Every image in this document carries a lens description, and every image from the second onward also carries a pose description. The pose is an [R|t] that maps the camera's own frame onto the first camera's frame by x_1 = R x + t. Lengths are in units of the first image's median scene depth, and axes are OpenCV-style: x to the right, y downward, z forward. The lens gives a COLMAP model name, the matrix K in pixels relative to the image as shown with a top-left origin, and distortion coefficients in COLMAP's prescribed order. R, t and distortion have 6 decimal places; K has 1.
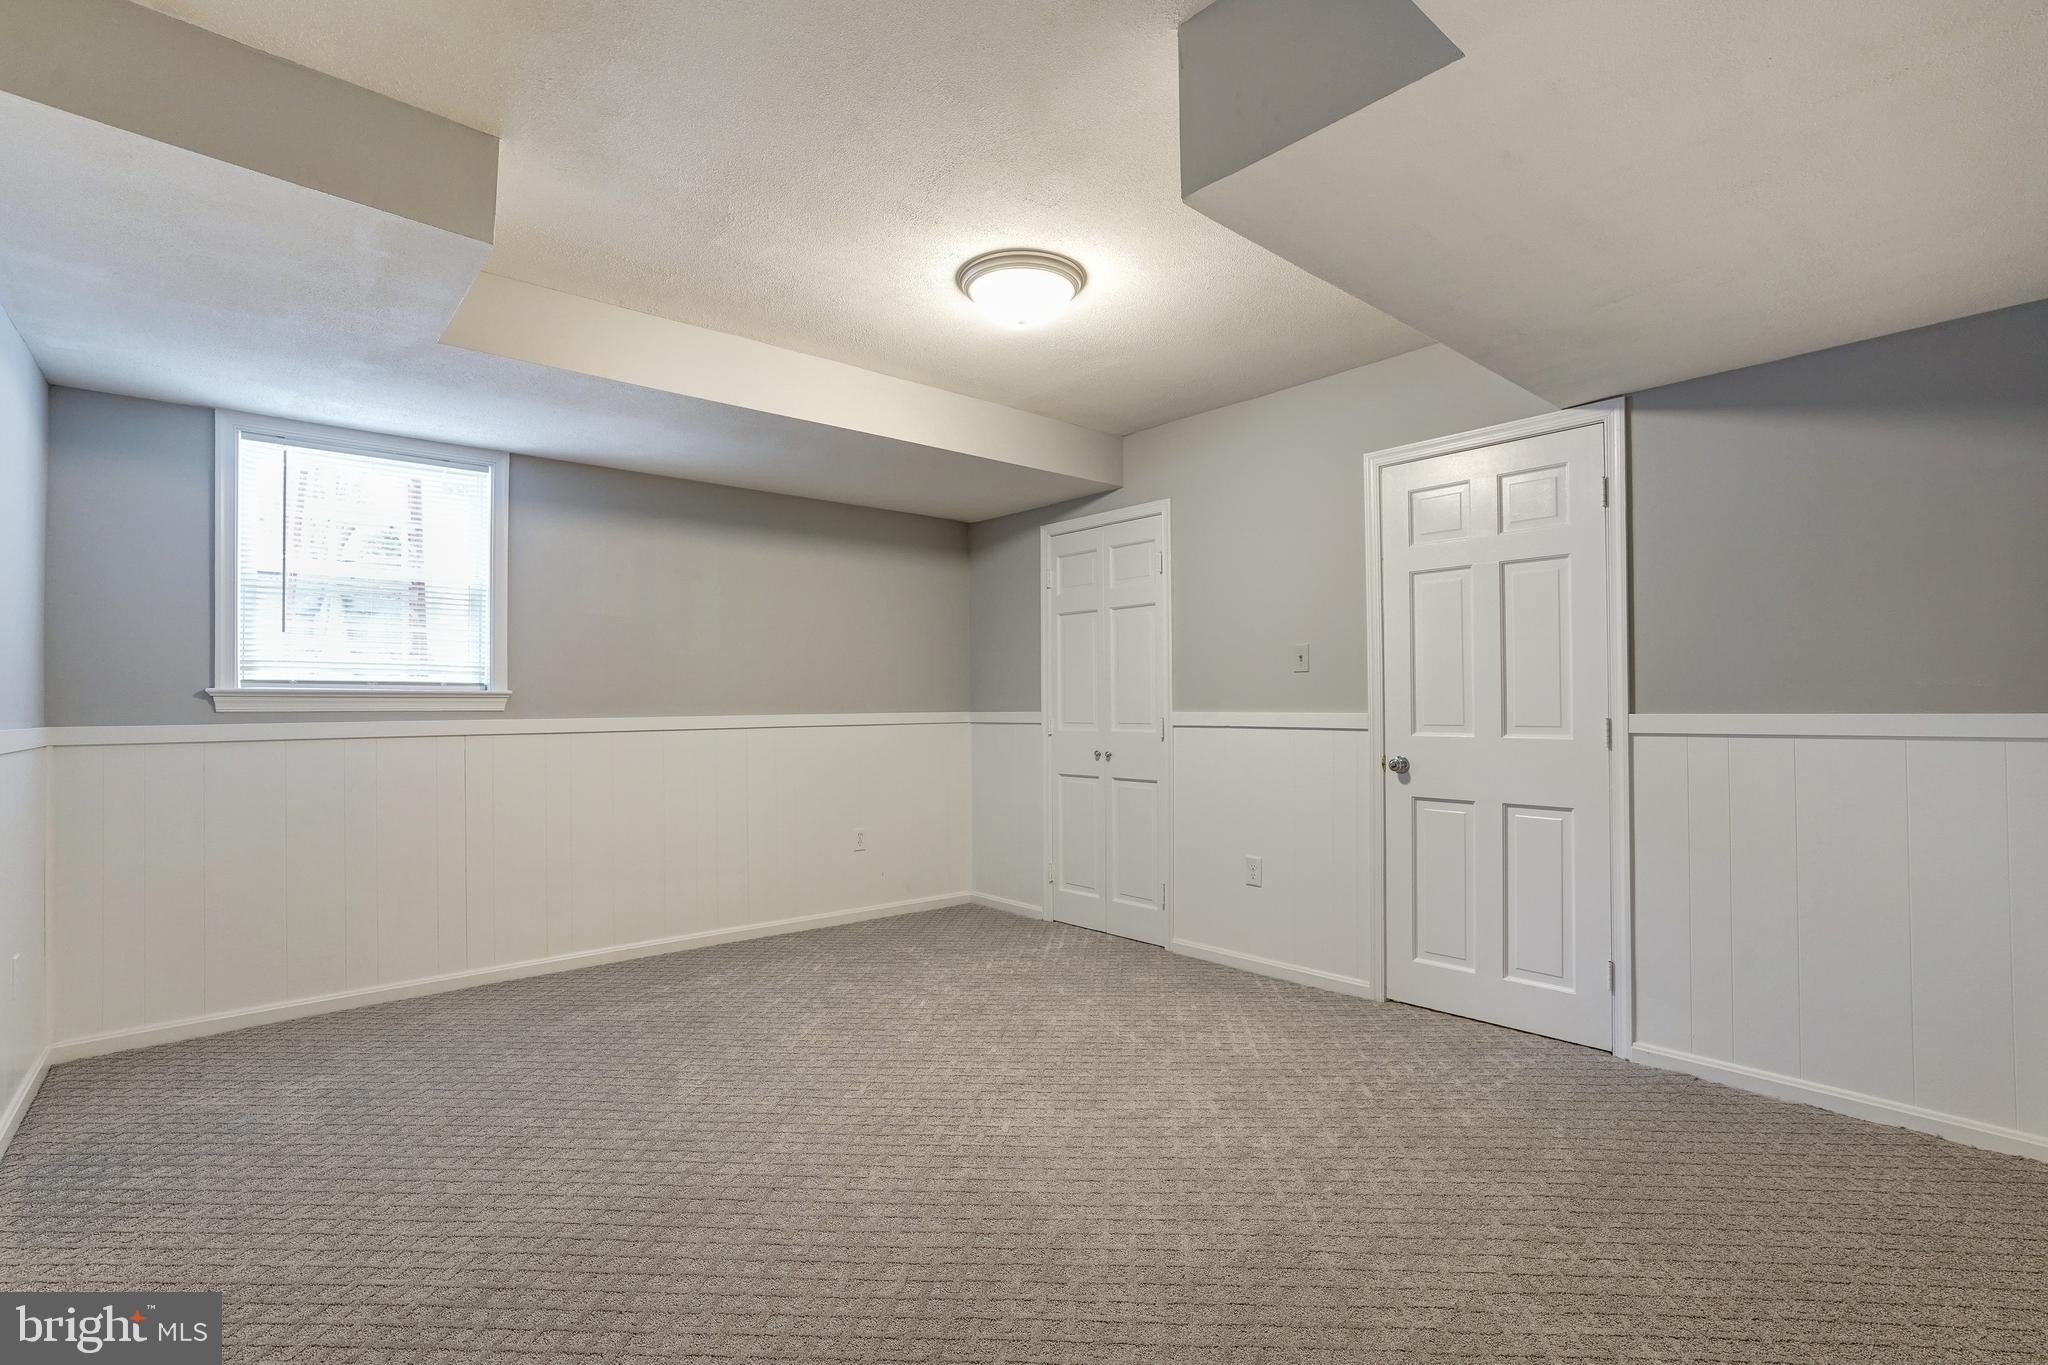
lens RADIAL K [[954.2, 0, 1037.9], [0, 954.2, 693.8], [0, 0, 1]] dist [-0.032473, 0.014162]
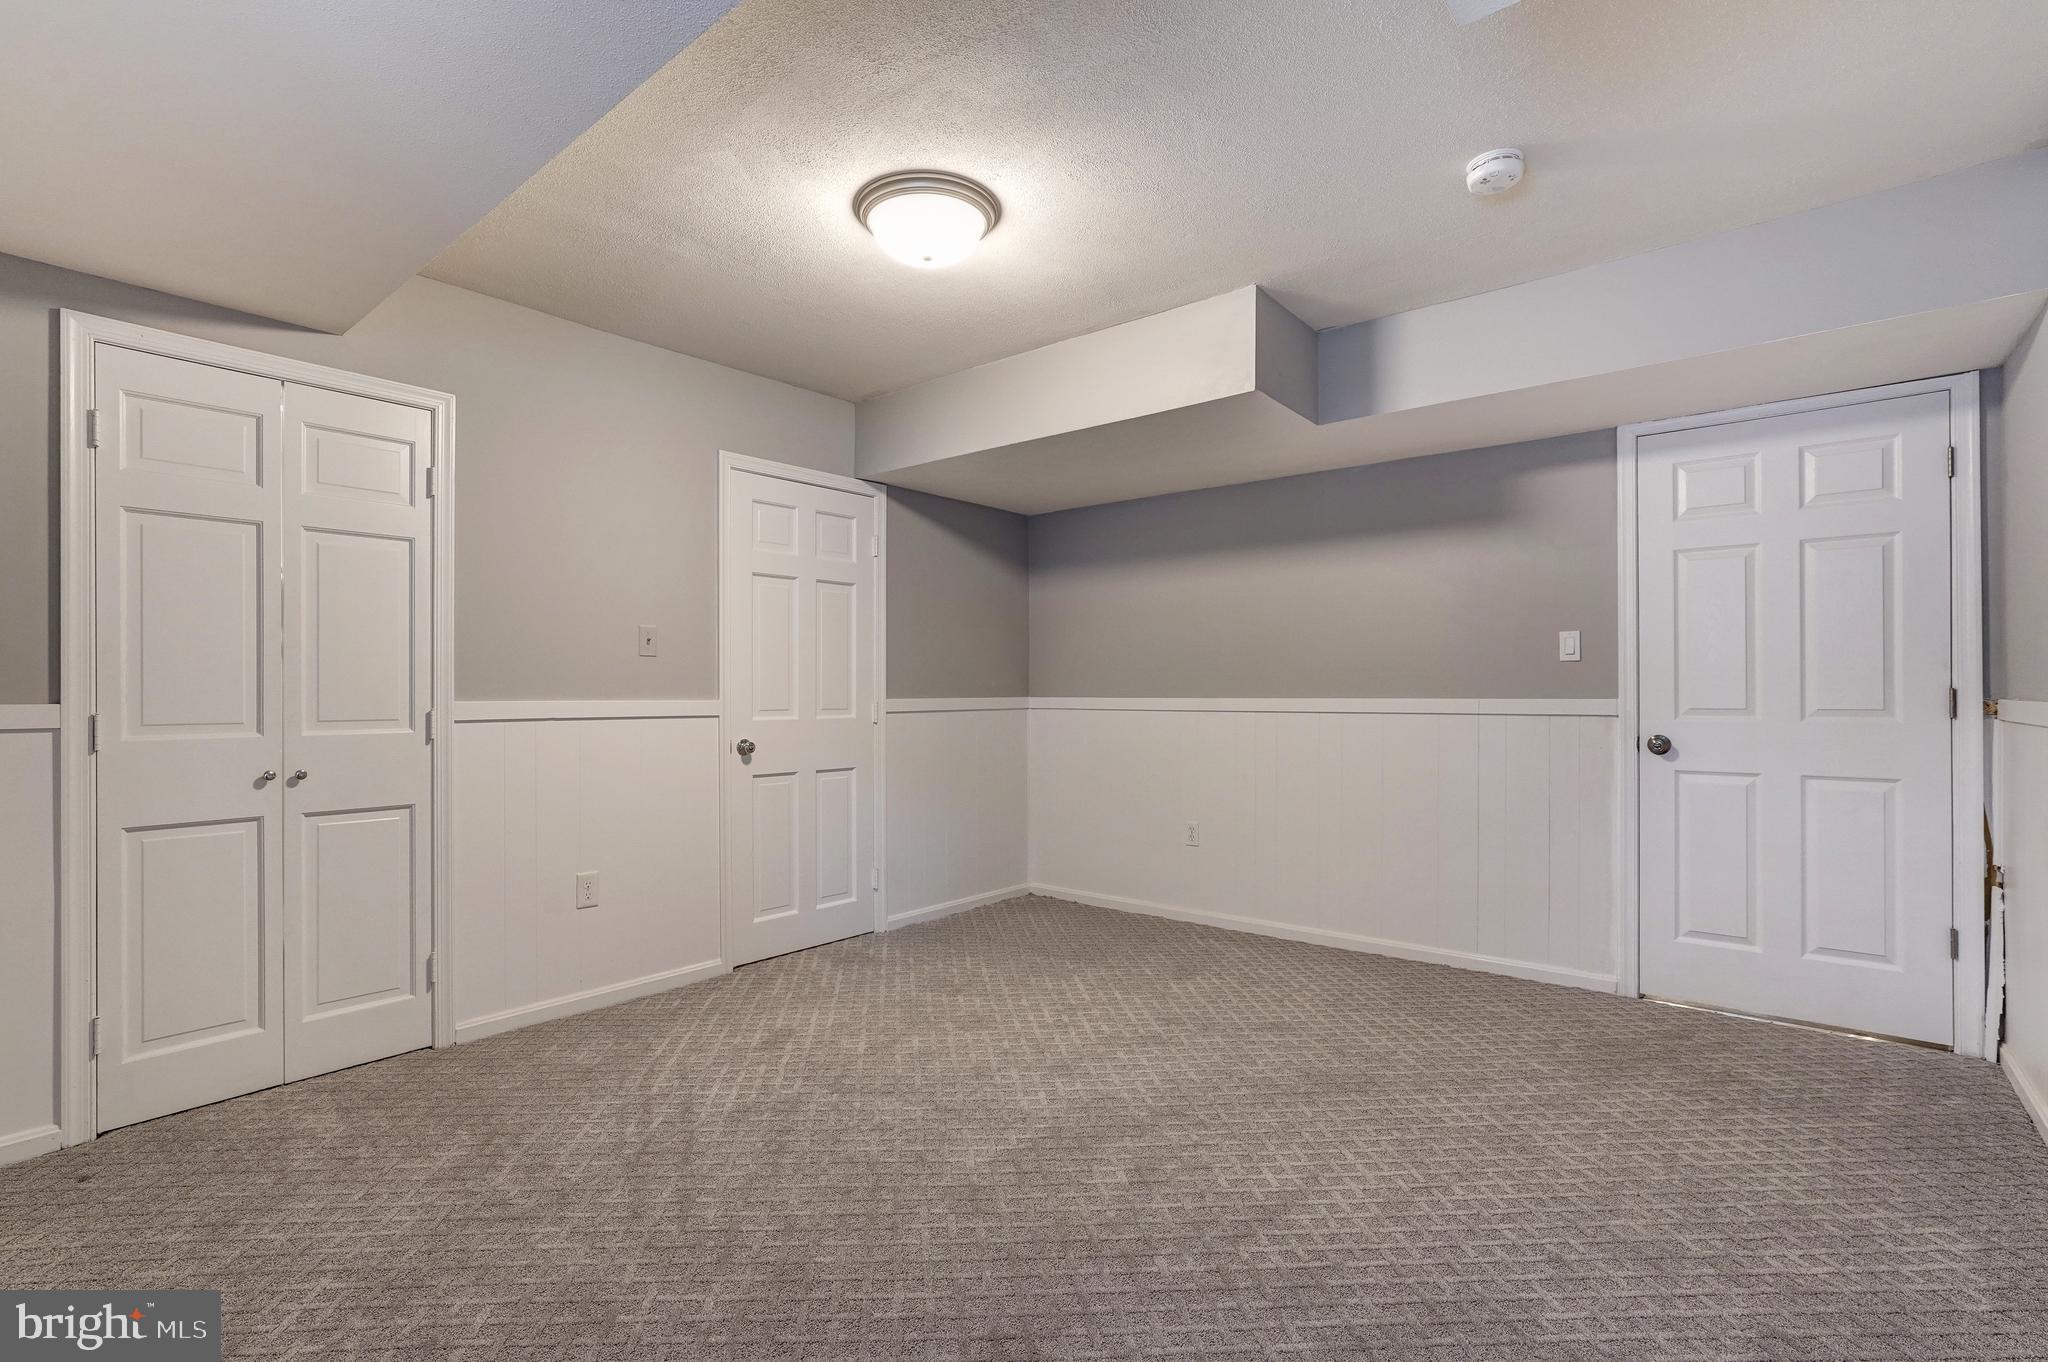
lens RADIAL K [[954.2, 0, 1036.7], [0, 954.2, 687.9], [0, 0, 1]] dist [-0.032473, 0.014162]
pose [[-0.165912, 0.011354, 0.986075, -0.732575], [-0.008446, 0.999881, -0.012934, 0.017025], [-0.986104, -0.010474, -0.165796, 0.827971]]
